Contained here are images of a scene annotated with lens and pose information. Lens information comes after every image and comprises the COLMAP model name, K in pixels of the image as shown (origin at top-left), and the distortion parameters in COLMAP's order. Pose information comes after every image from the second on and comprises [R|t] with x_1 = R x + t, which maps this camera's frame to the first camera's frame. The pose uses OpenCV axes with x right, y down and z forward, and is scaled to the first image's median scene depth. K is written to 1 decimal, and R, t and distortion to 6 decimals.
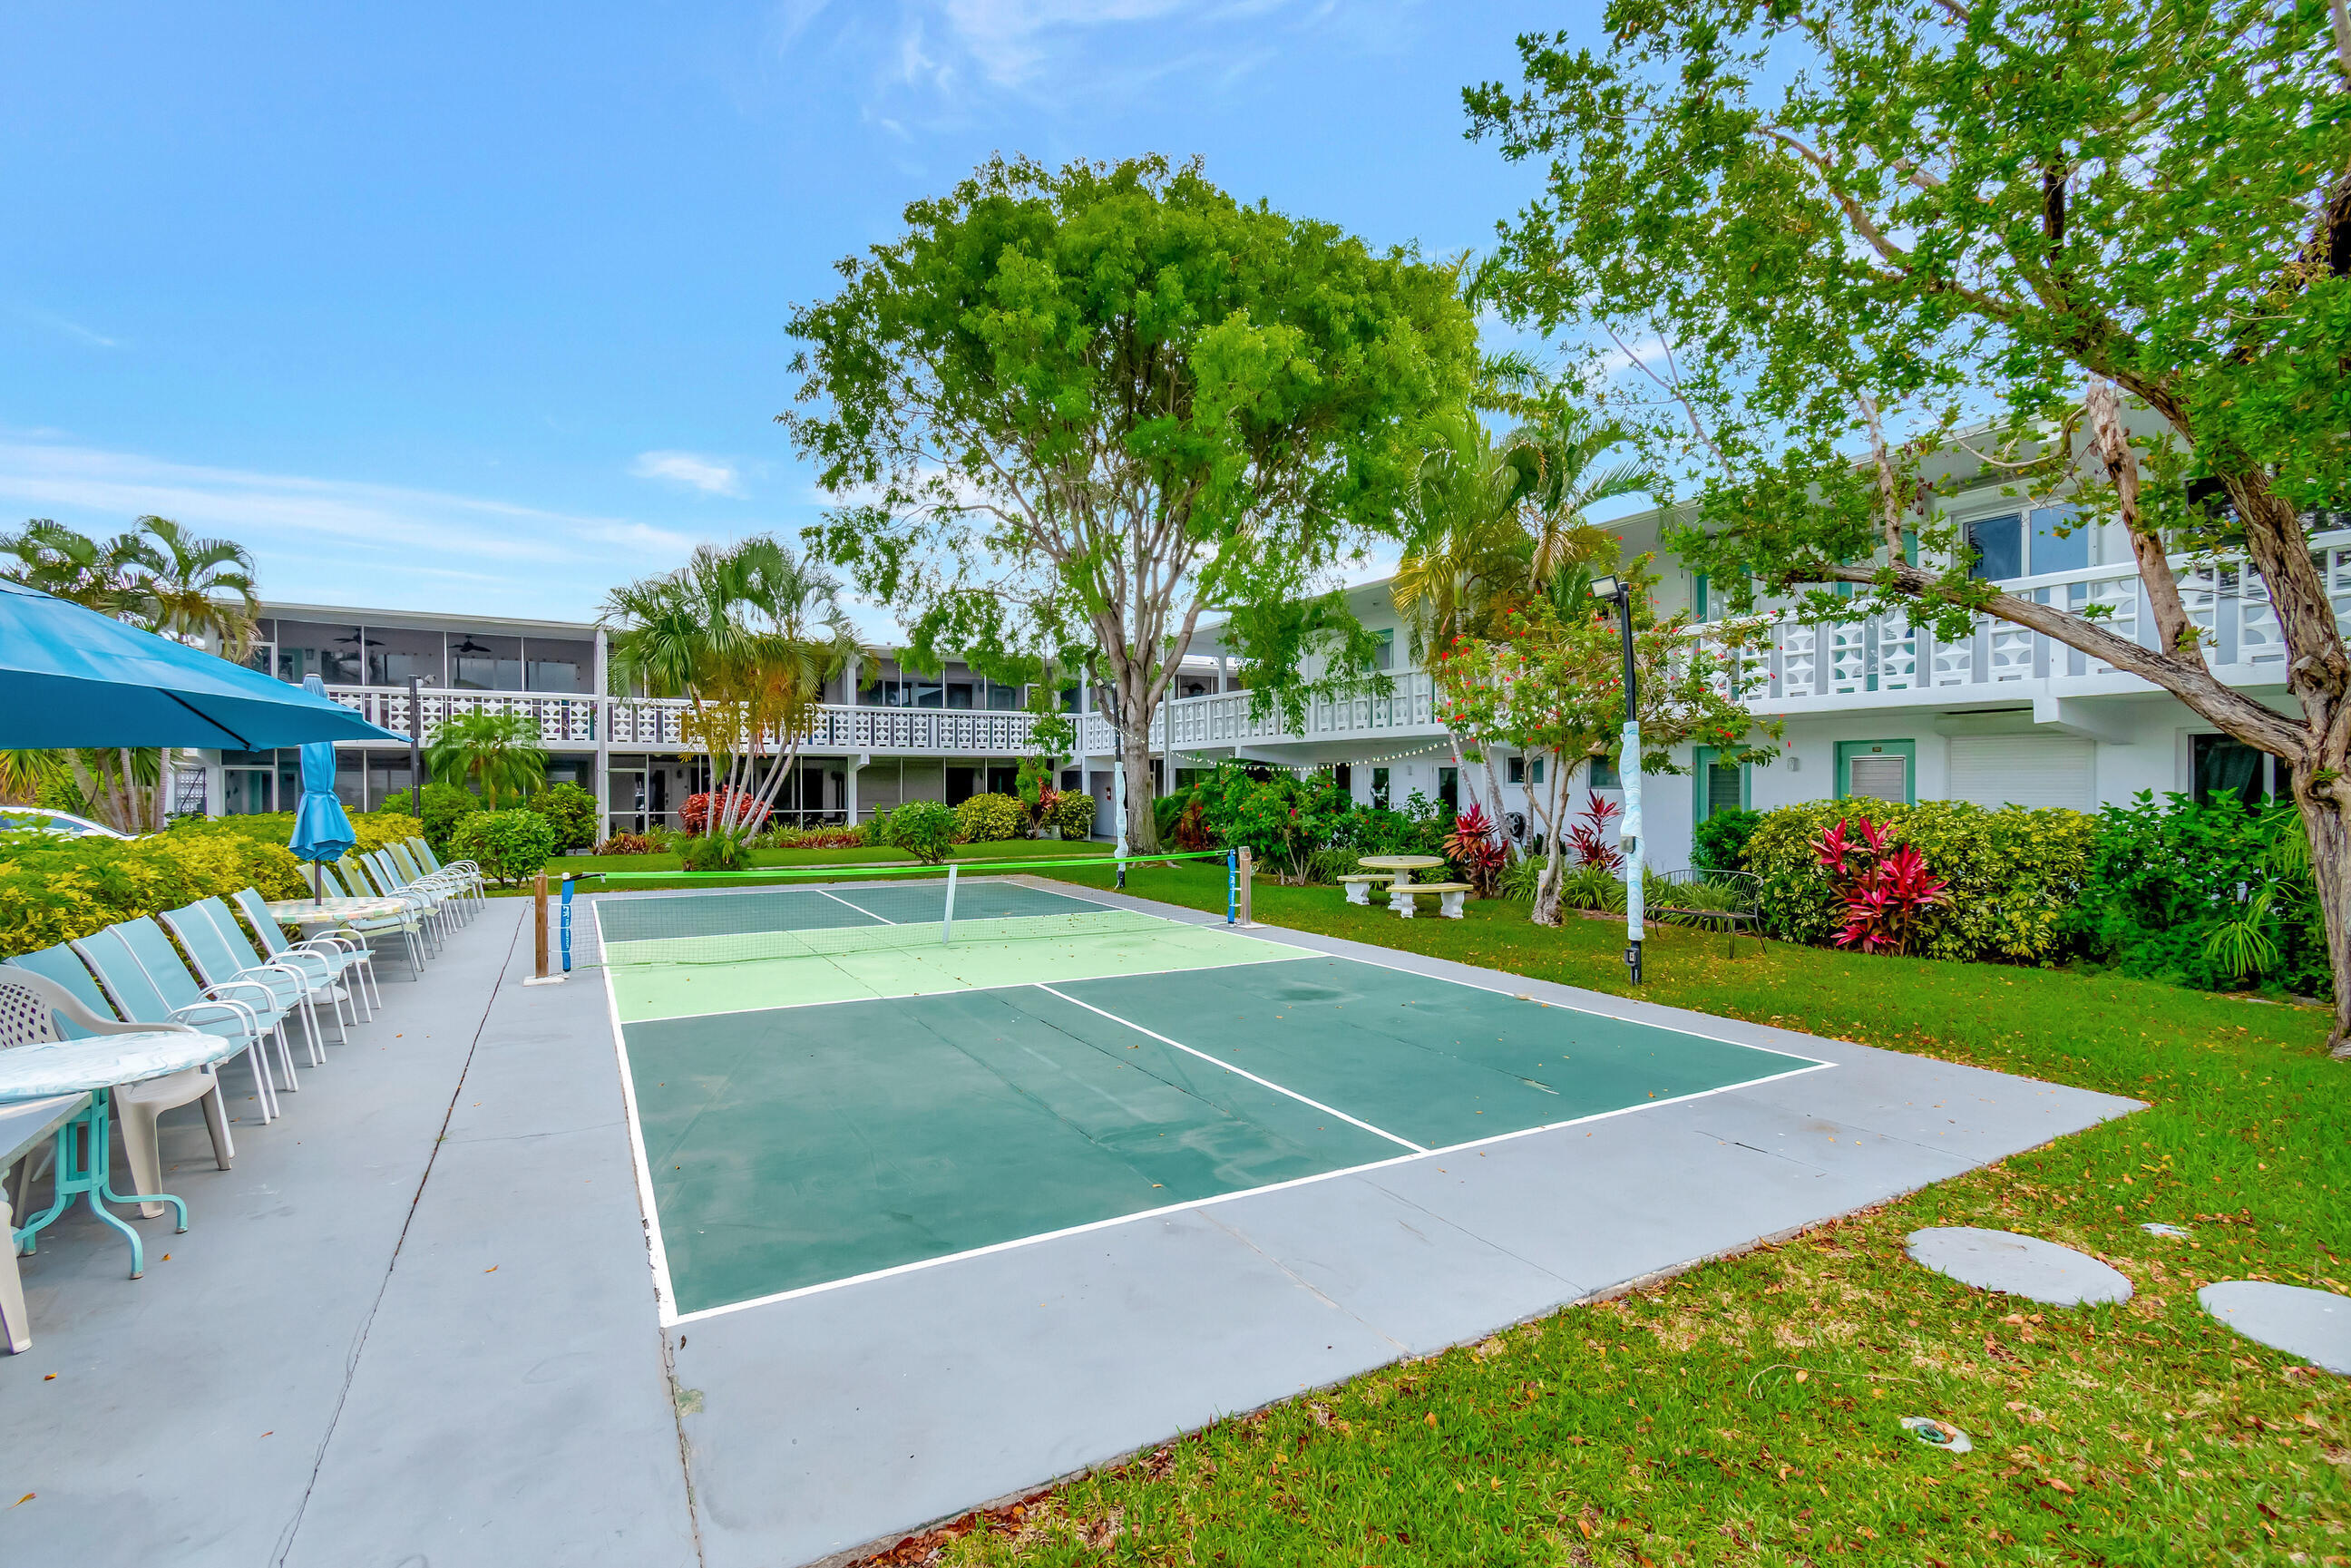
lens RADIAL K [[1051.3, 0, 1173.8], [0, 1051.3, 782.6], [0, 0, 1]] dist [0.000609, 0.000017]
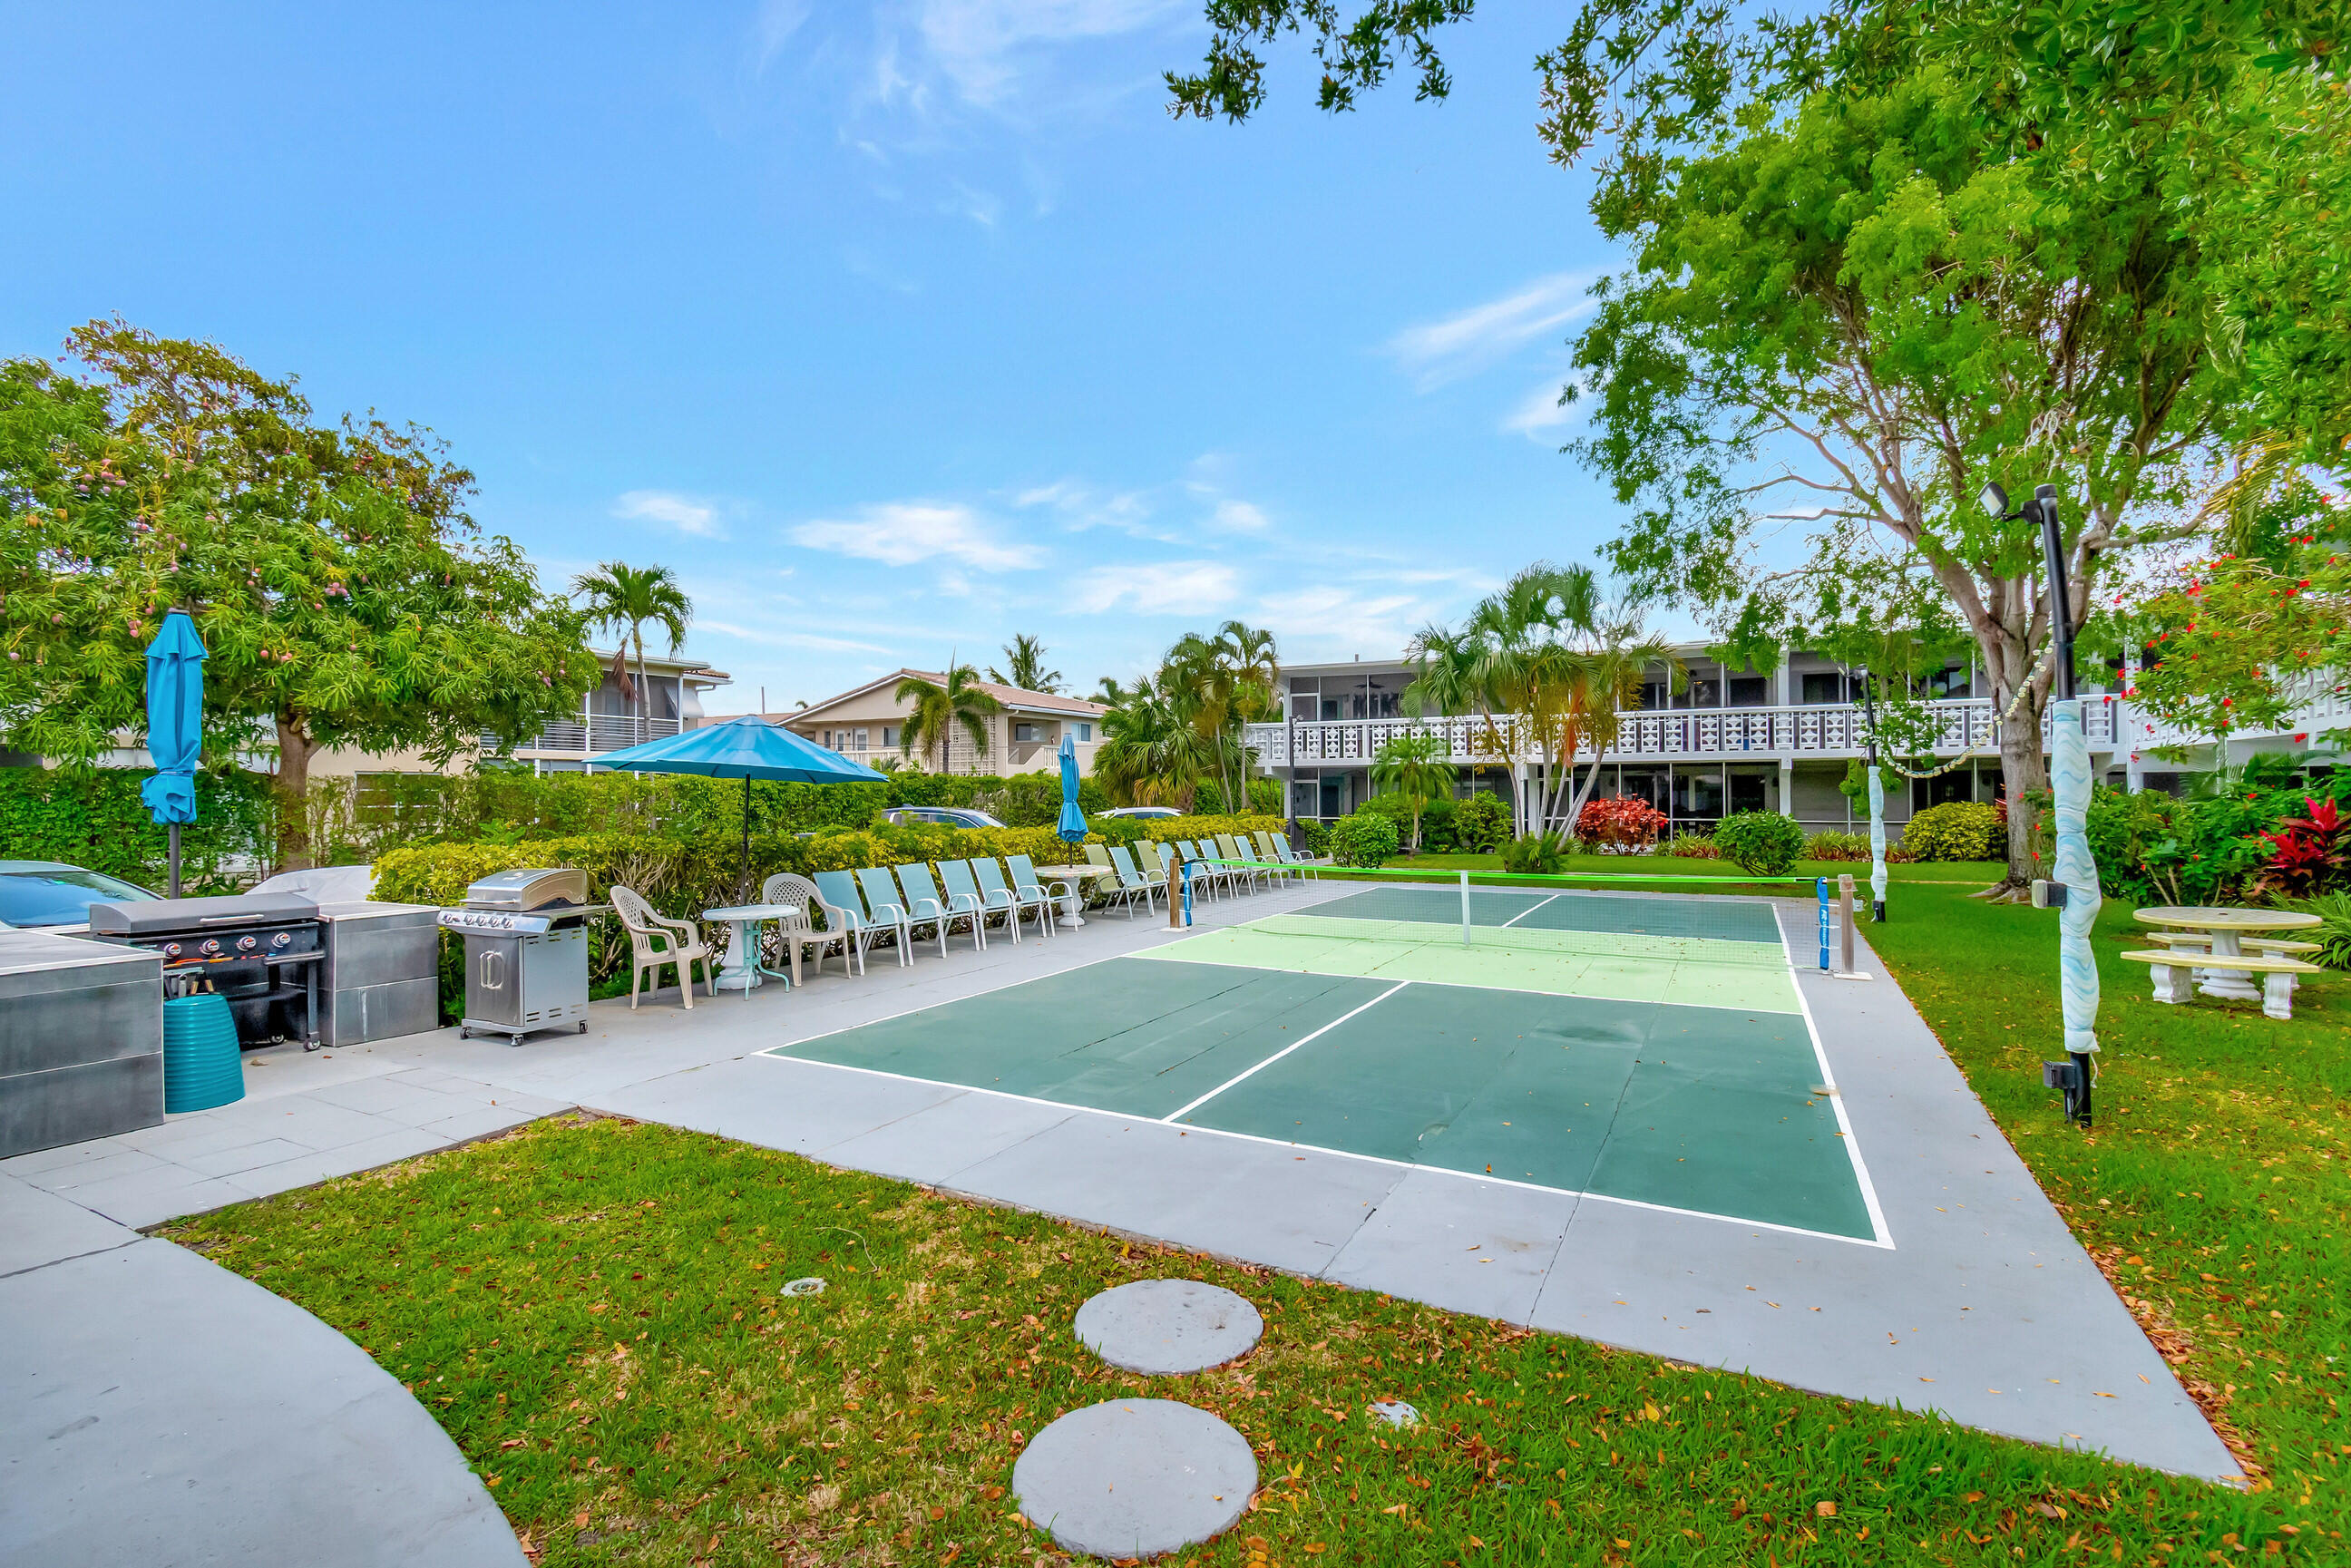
lens RADIAL K [[1051.3, 0, 1173.8], [0, 1051.3, 782.6], [0, 0, 1]] dist [0.000609, 0.000017]
pose [[0.540522, -0.007325, -0.841298, 0.321649], [0.001781, 0.999970, -0.007562, -0.002998], [0.841328, 0.002589, 0.540519, 0.100921]]
